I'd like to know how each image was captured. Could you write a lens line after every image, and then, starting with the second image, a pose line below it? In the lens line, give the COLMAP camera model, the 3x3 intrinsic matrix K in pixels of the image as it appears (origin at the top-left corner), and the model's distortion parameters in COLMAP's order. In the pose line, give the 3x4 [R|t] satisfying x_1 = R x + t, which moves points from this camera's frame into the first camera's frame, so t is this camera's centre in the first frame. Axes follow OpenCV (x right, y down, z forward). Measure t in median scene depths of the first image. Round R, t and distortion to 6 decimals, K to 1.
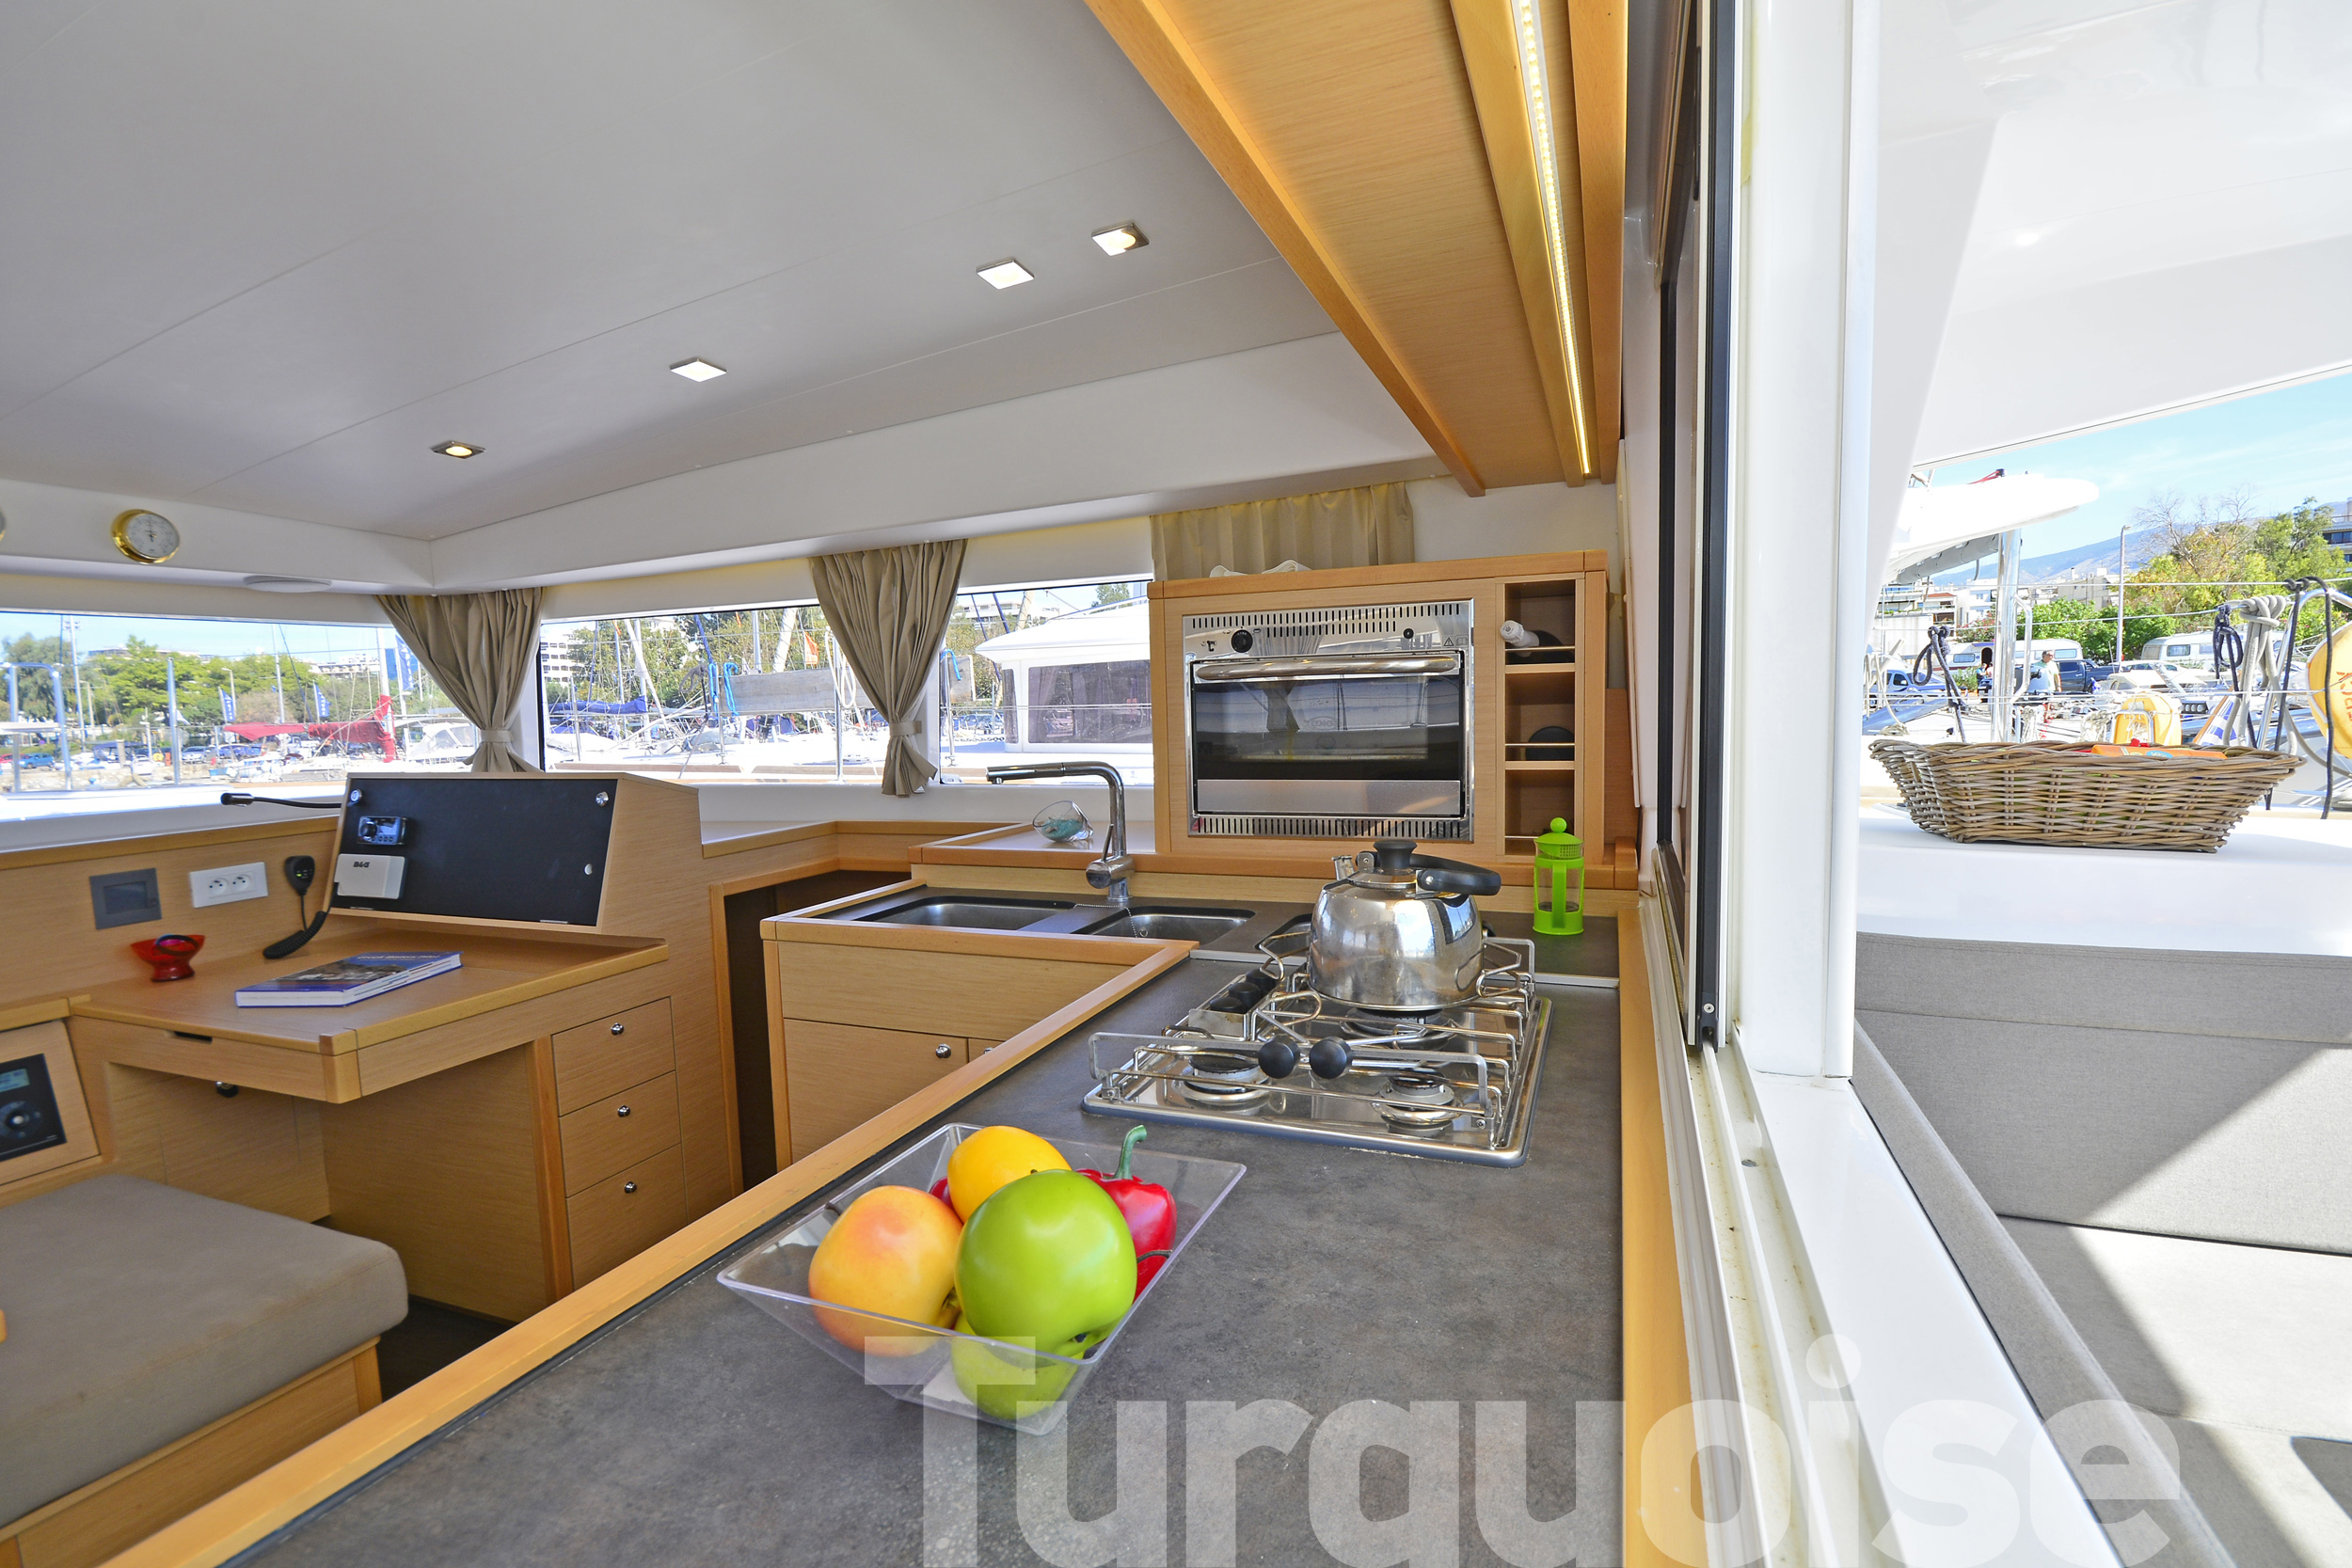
lens RADIAL K [[1105.8, 0, 1184.0], [0, 1105.8, 802.6], [0, 0, 1]] dist [-0.001133, -0.000401]
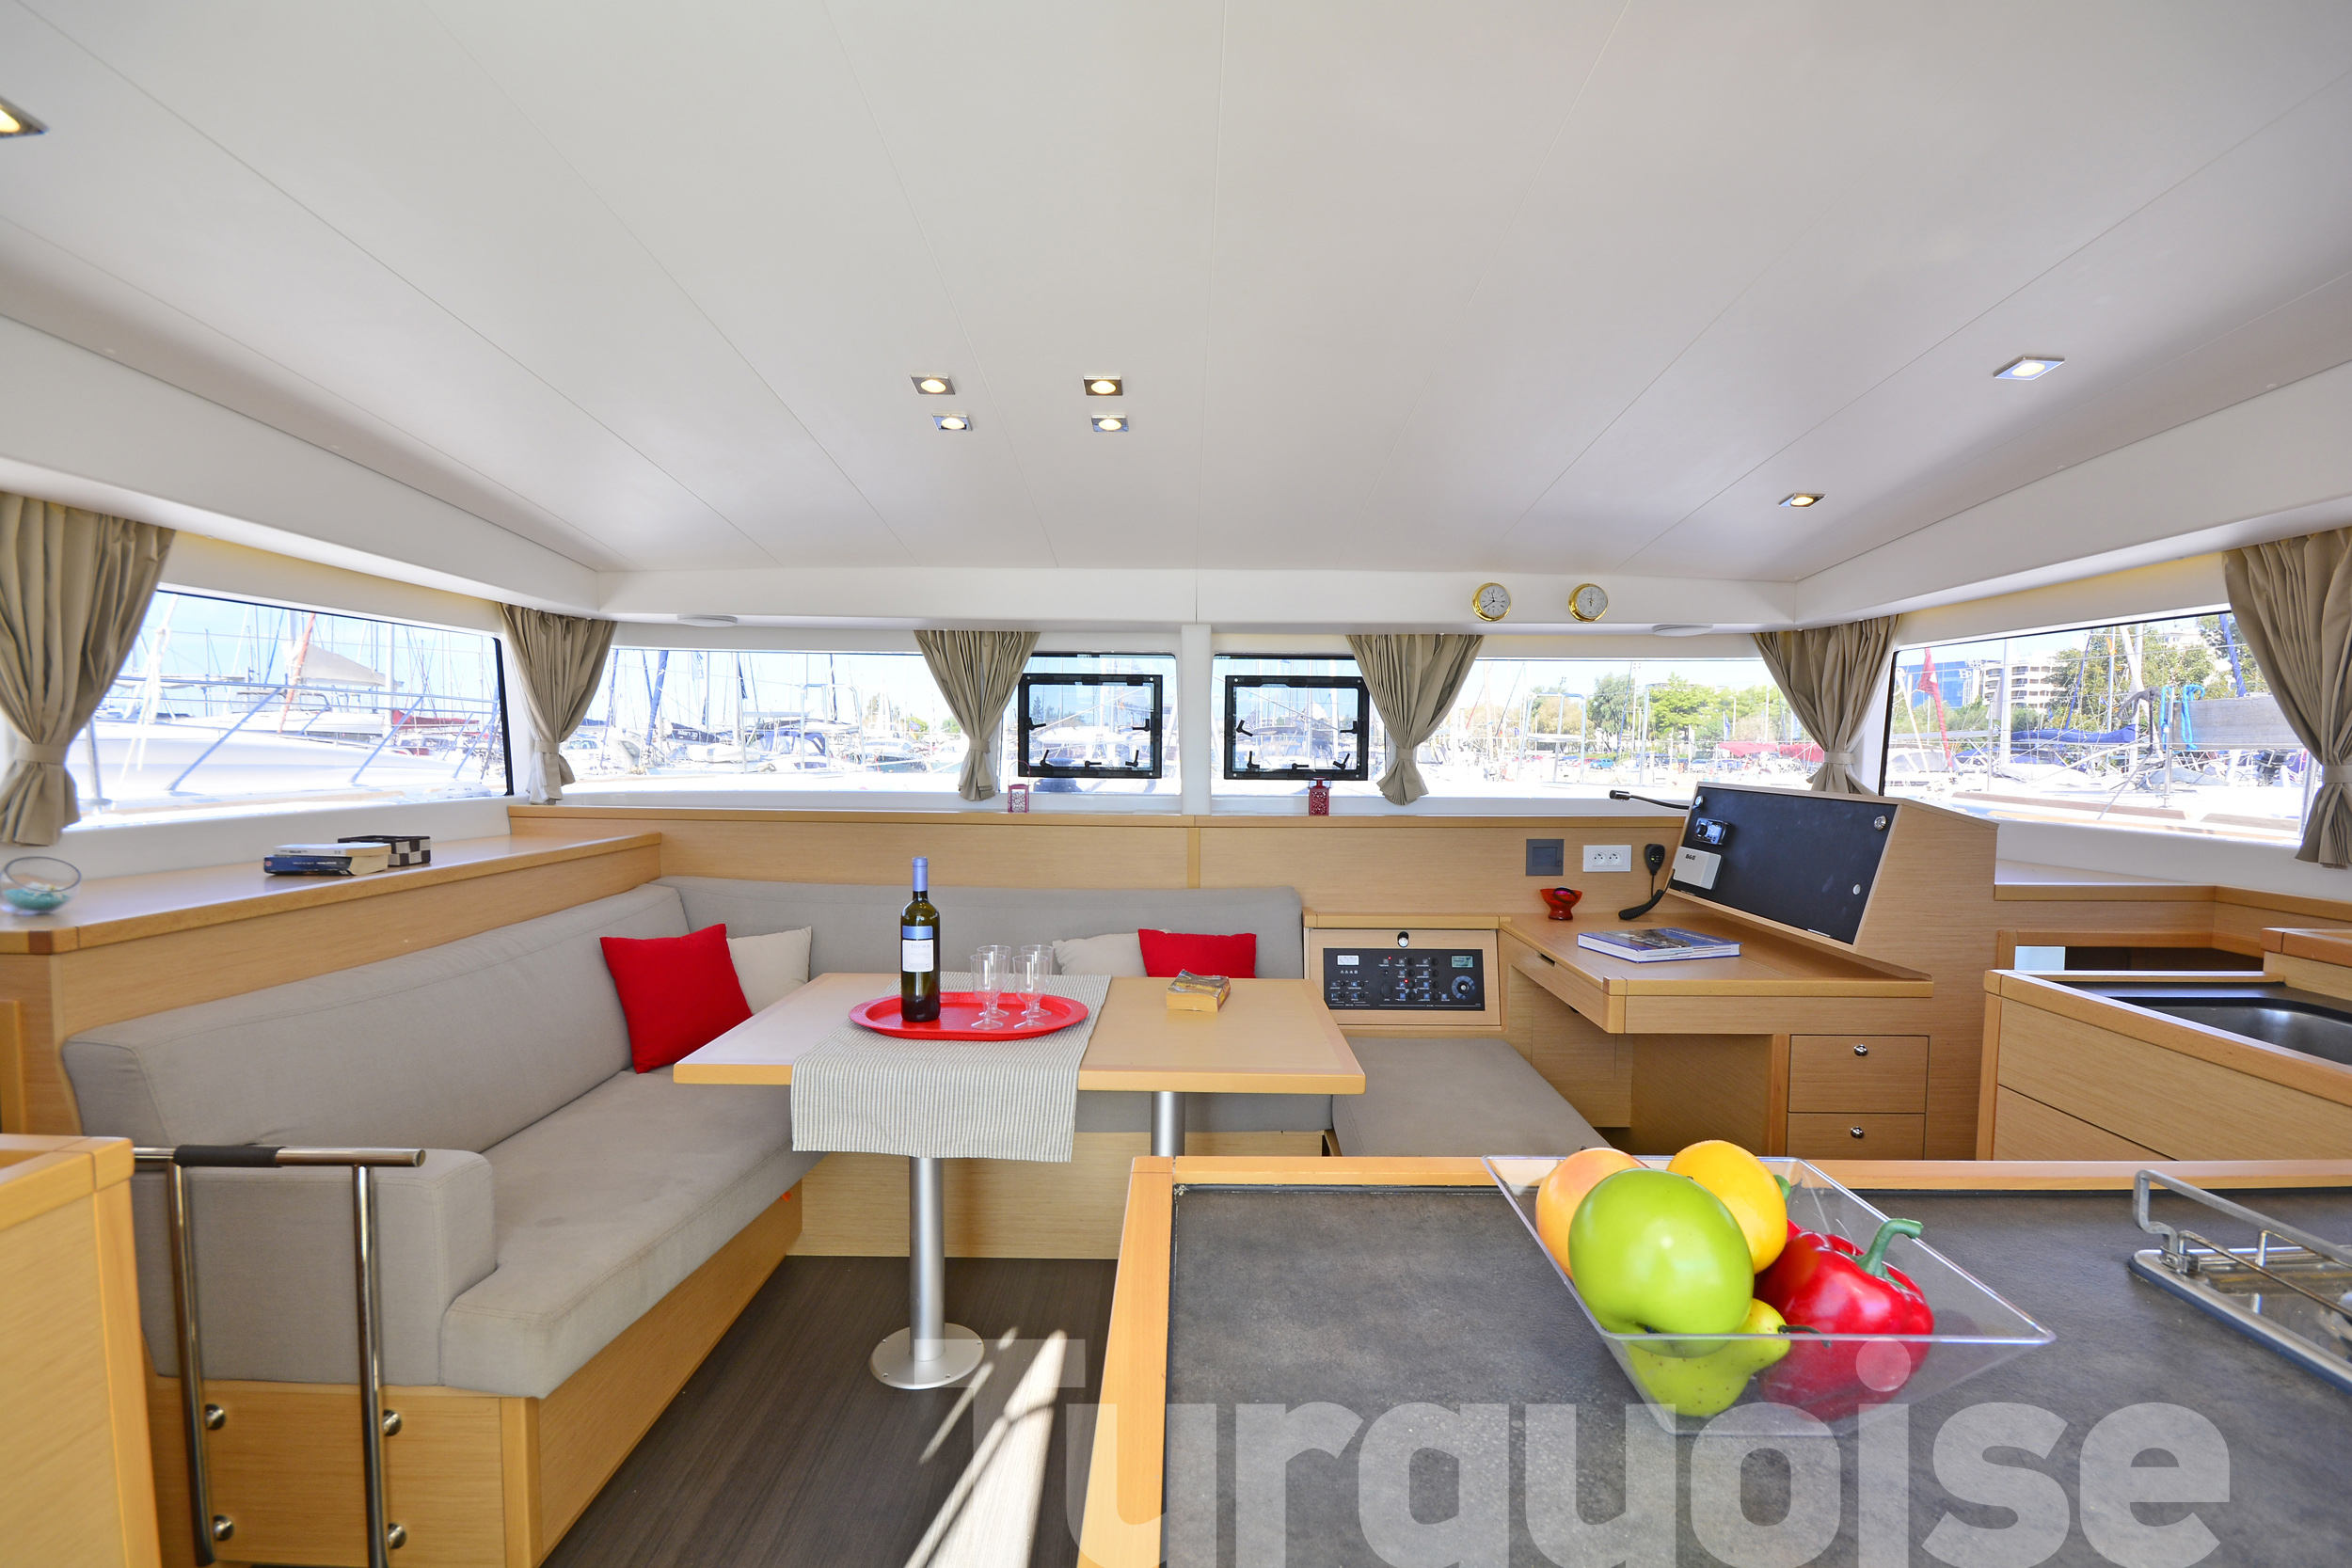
lens RADIAL K [[1064.6, 0, 1181.0], [0, 1064.6, 806.0], [0, 0, 1]] dist [-0.001521, 0.000046]
pose [[0.366330, 0.088222, -0.926293, 0.137703], [-0.104322, 0.993113, 0.053329, -0.003579], [0.924619, 0.077097, 0.373010, 0.041361]]
